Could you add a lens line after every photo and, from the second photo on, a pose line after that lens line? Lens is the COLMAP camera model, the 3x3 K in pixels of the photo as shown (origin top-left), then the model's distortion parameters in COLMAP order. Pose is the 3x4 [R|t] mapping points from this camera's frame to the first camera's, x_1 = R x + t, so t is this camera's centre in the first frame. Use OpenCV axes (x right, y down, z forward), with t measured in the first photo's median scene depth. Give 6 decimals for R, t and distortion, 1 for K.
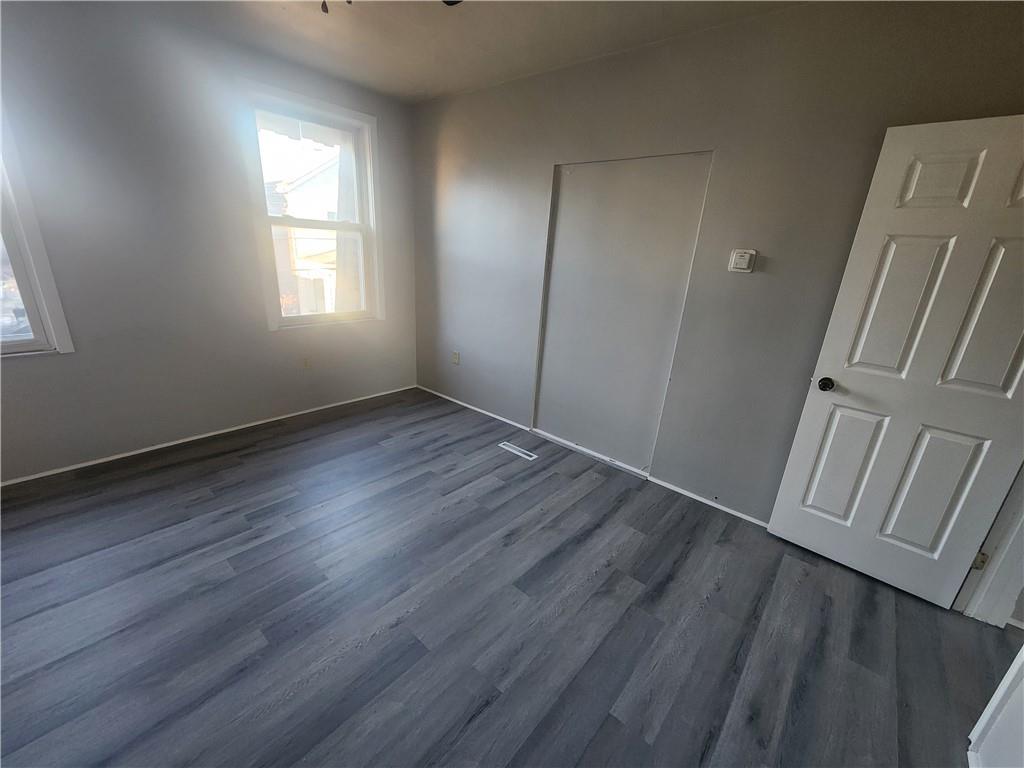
lens RADIAL K [[419.8, 0, 501.0], [0, 419.8, 385.7], [0, 0, 1]] dist [0.006618, -0.004841]
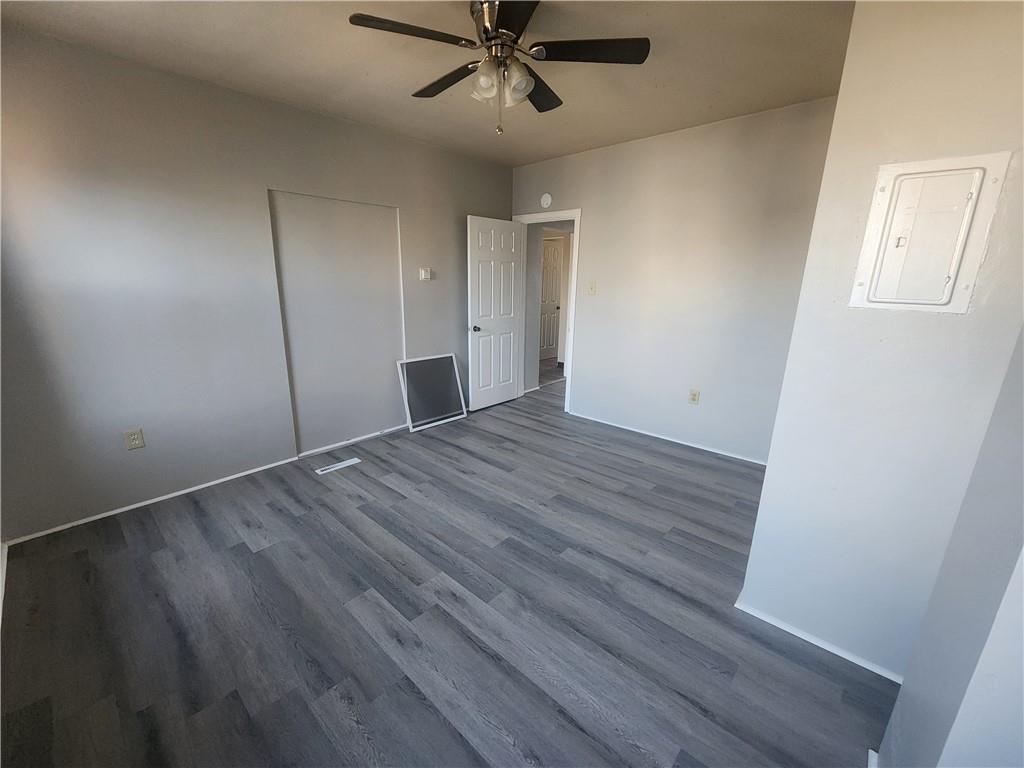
lens RADIAL K [[419.8, 0, 511.1], [0, 419.8, 390.7], [0, 0, 1]] dist [0.006618, -0.004841]
pose [[0.015653, -0.320797, 0.947019, -1.206922], [0.300309, 0.904914, 0.301571, -0.272798], [-0.953713, 0.279678, 0.110503, 0.589001]]
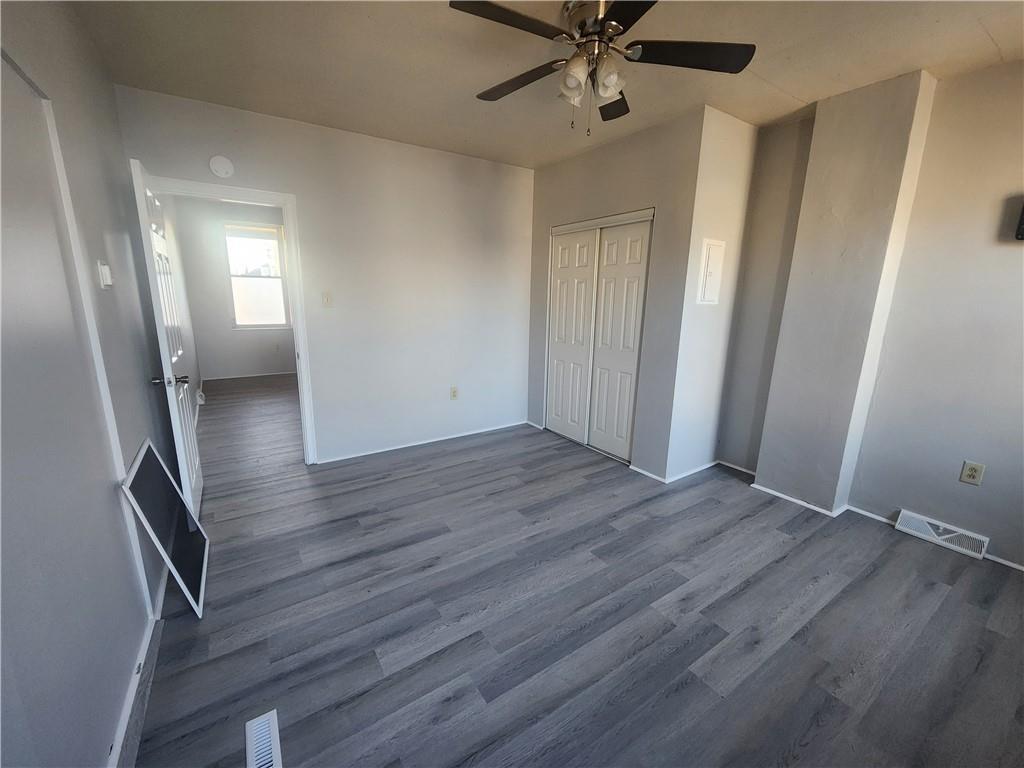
lens RADIAL K [[419.8, 0, 507.2], [0, 419.8, 388.0], [0, 0, 1]] dist [0.006618, -0.004841]
pose [[-0.965260, -0.128363, 0.227587, -0.319082], [0.007456, 0.857124, 0.515056, -0.496727], [-0.261185, 0.498860, -0.826391, 1.507211]]
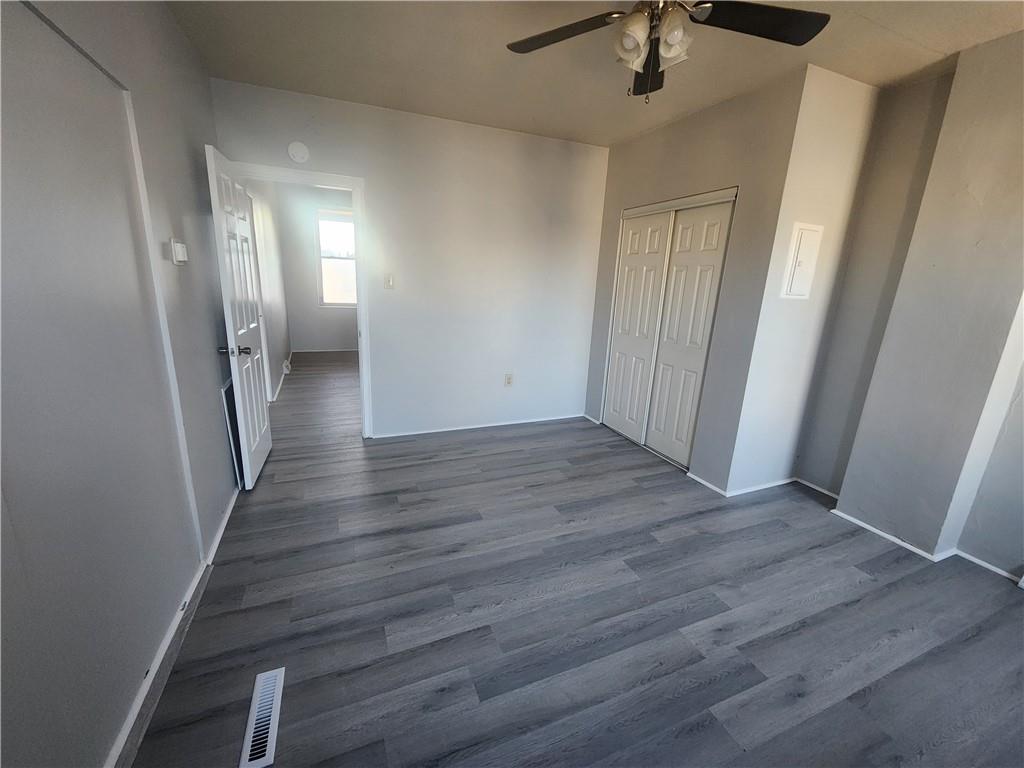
lens RADIAL K [[419.8, 0, 507.4], [0, 419.8, 387.1], [0, 0, 1]] dist [0.006618, -0.004841]
pose [[-0.896766, -0.203813, 0.392773, -0.391441], [0.042074, 0.844319, 0.534186, -0.479544], [-0.440500, 0.495565, -0.748582, 1.442492]]
